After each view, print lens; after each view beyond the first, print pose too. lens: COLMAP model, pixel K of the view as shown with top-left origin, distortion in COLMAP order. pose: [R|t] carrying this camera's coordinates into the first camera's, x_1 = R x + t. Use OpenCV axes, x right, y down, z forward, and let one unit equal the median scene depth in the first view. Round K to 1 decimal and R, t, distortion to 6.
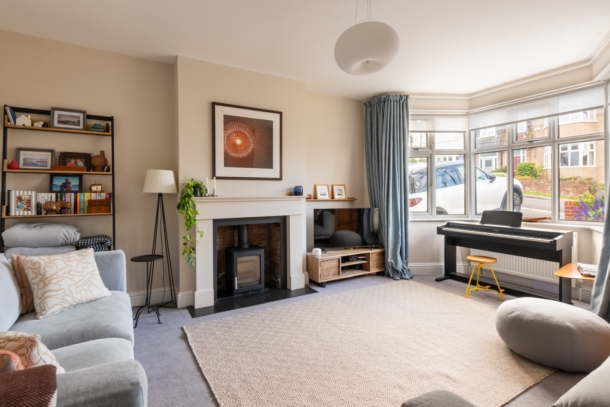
lens RADIAL K [[296.0, 0, 305.1], [0, 296.0, 201.2], [0, 0, 1]] dist [0.010317, -0.000174]
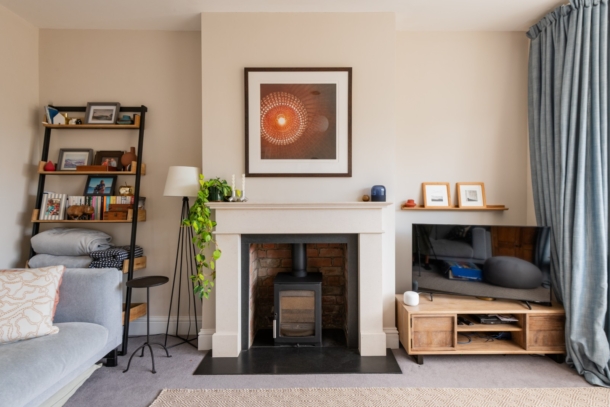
lens RADIAL K [[315.8, 0, 304.7], [0, 315.8, 205.8], [0, 0, 1]] dist [0.012186, -0.004169]
pose [[0.874057, 0.015189, -0.485586, 0.173656], [-0.016937, 0.999856, 0.000789, -0.008347], [0.485529, 0.007535, 0.874188, 0.389290]]
